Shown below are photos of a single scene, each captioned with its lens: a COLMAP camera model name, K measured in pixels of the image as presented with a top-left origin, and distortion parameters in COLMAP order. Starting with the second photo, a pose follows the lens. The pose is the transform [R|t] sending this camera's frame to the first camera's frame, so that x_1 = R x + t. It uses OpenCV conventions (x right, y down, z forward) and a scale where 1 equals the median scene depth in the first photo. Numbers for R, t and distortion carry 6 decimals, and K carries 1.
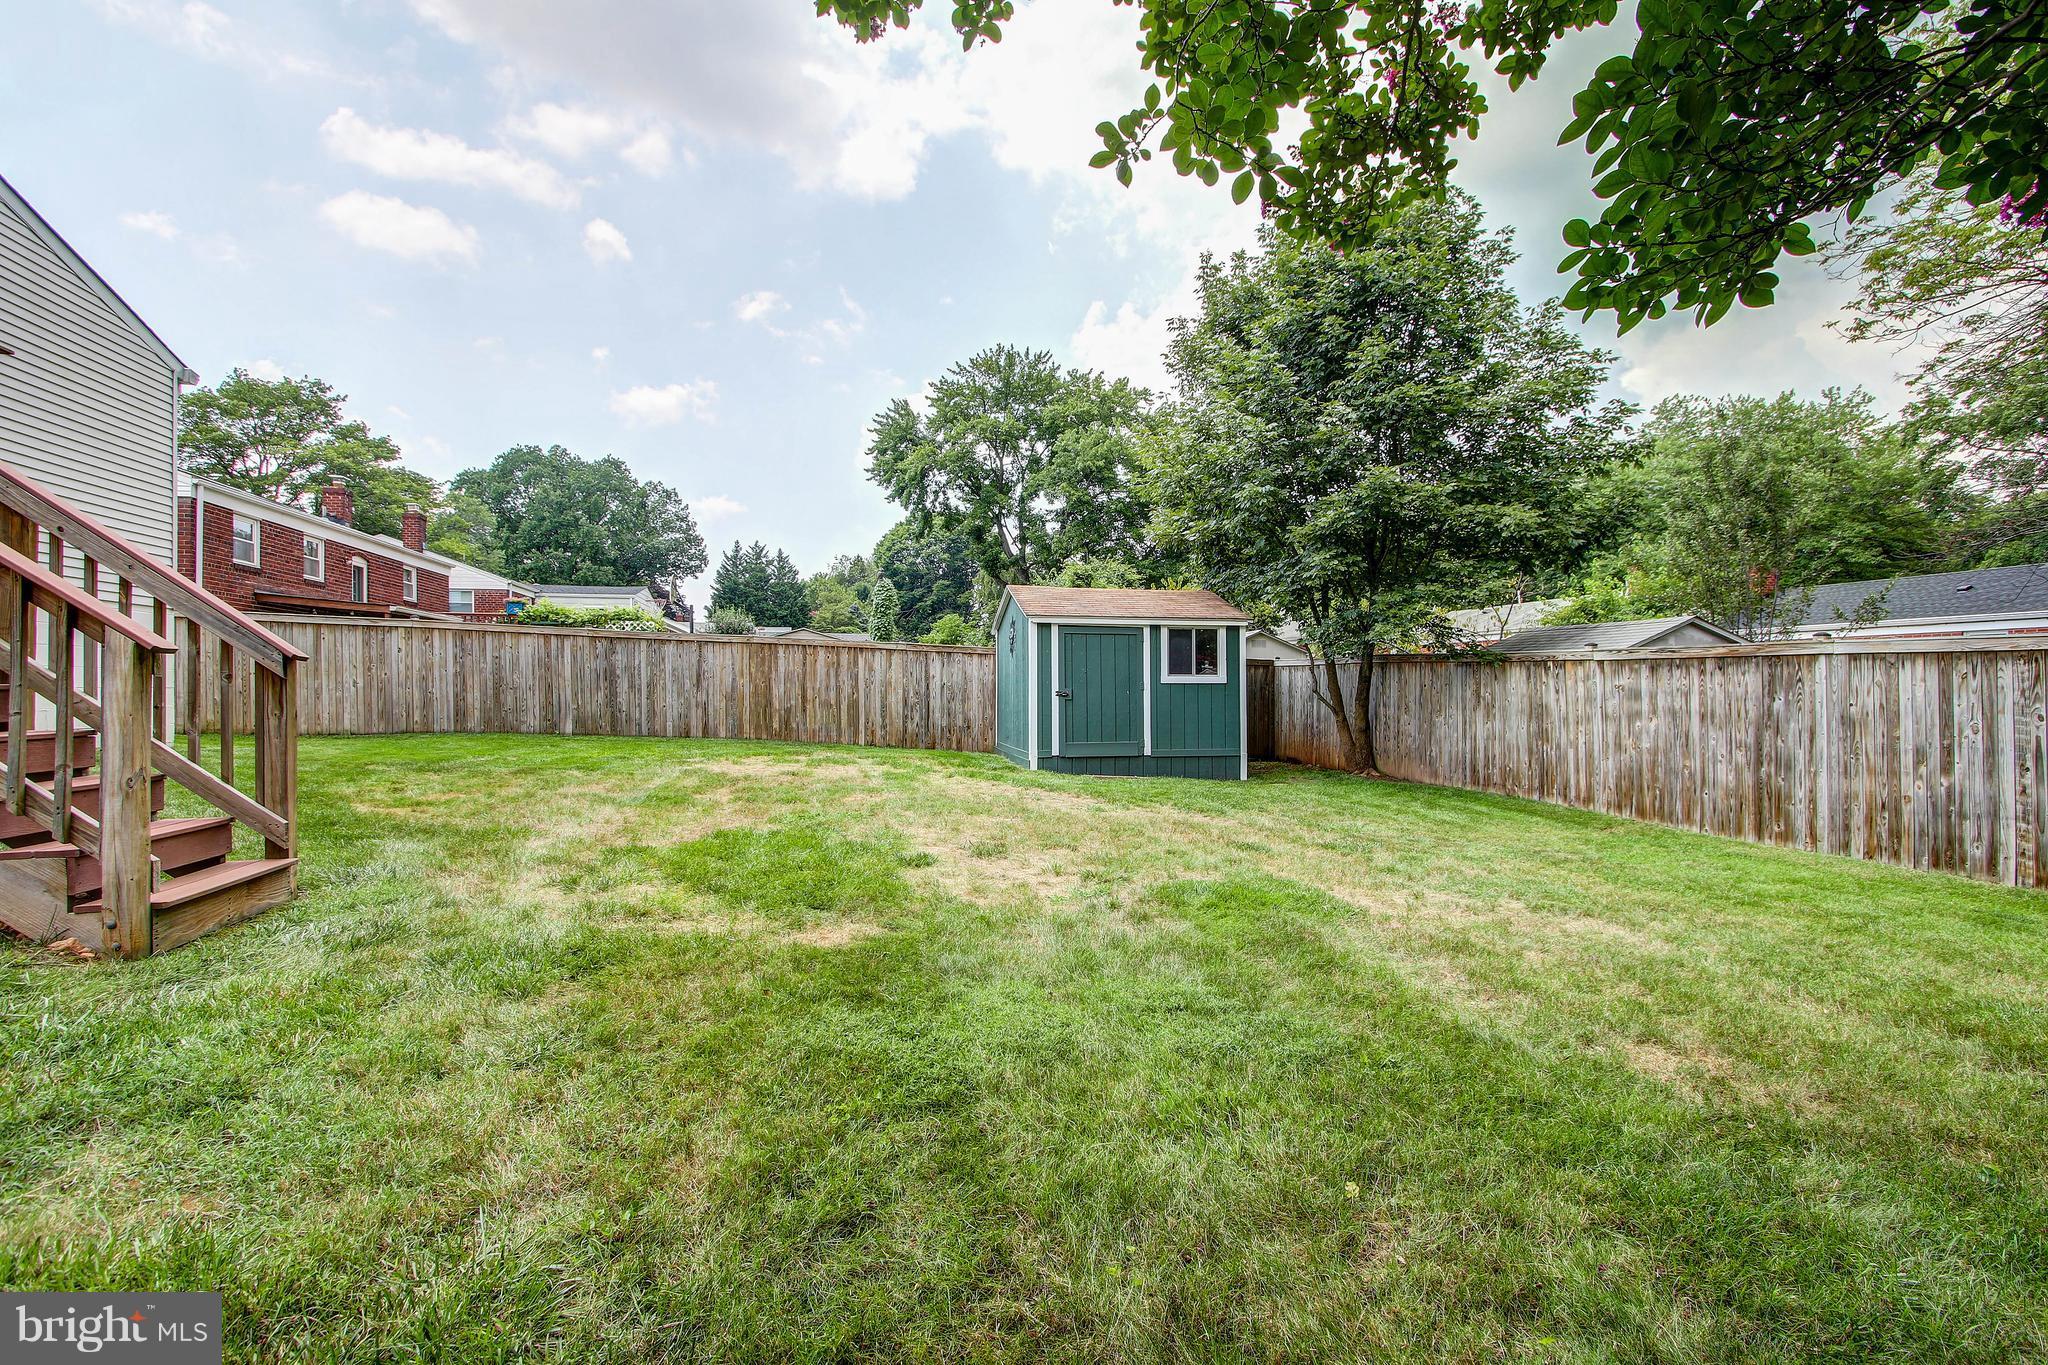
lens RADIAL K [[951.2, 0, 1039.7], [0, 951.2, 688.9], [0, 0, 1]] dist [-0.014743, 0.000129]
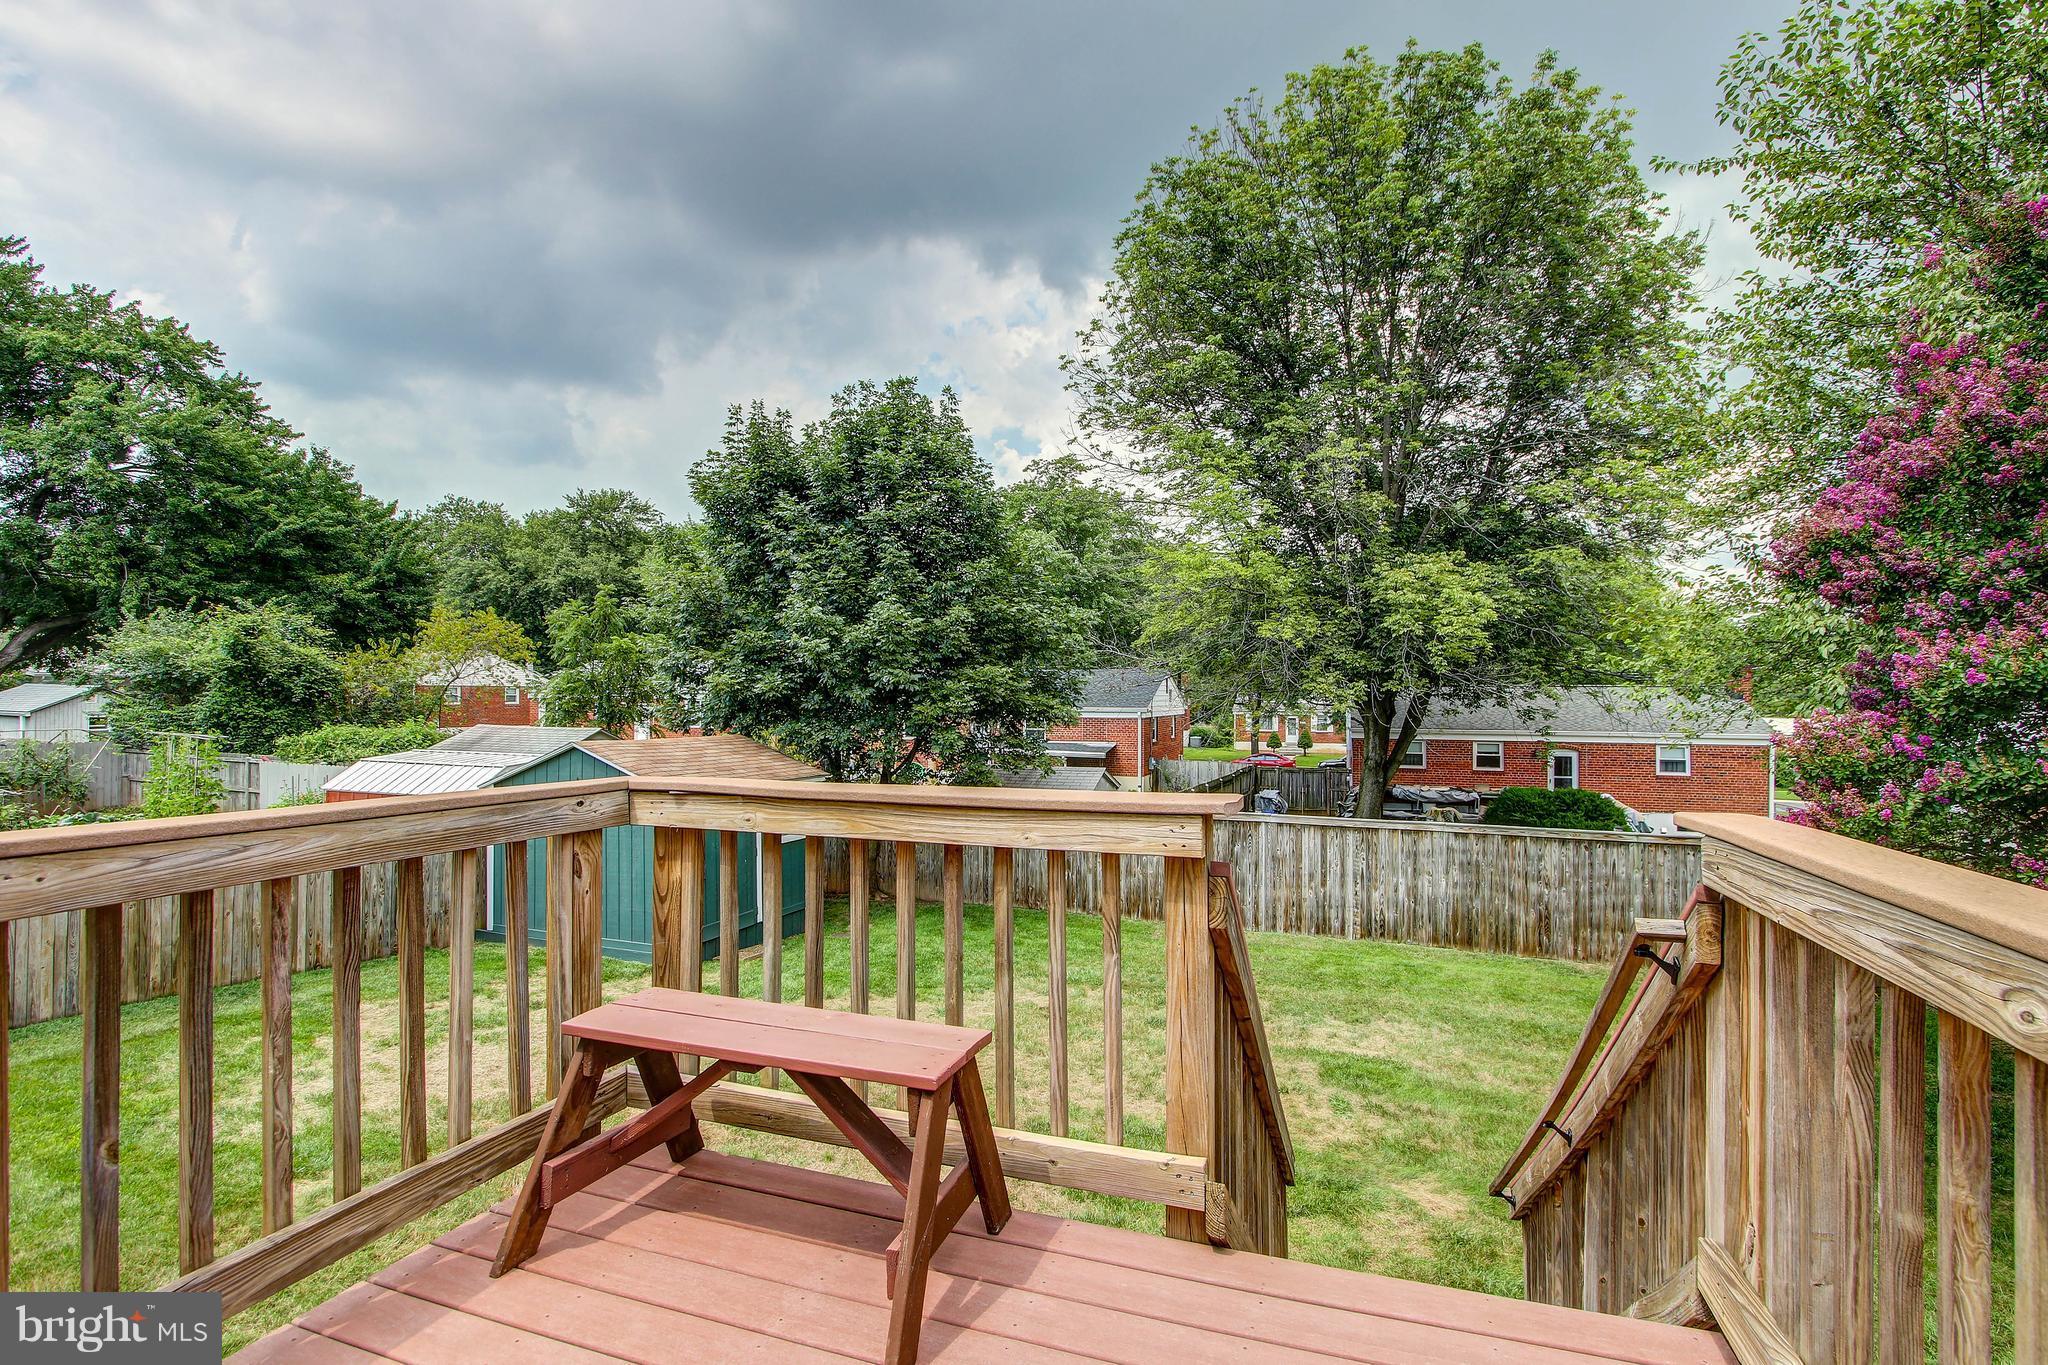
lens RADIAL K [[951.2, 0, 1031.2], [0, 951.2, 687.0], [0, 0, 1]] dist [-0.014743, 0.000129]
pose [[0.529578, 0.010712, 0.848194, -0.991533], [-0.006978, 0.999941, -0.008272, -0.288340], [-0.848233, -0.001538, 0.529622, 0.432077]]
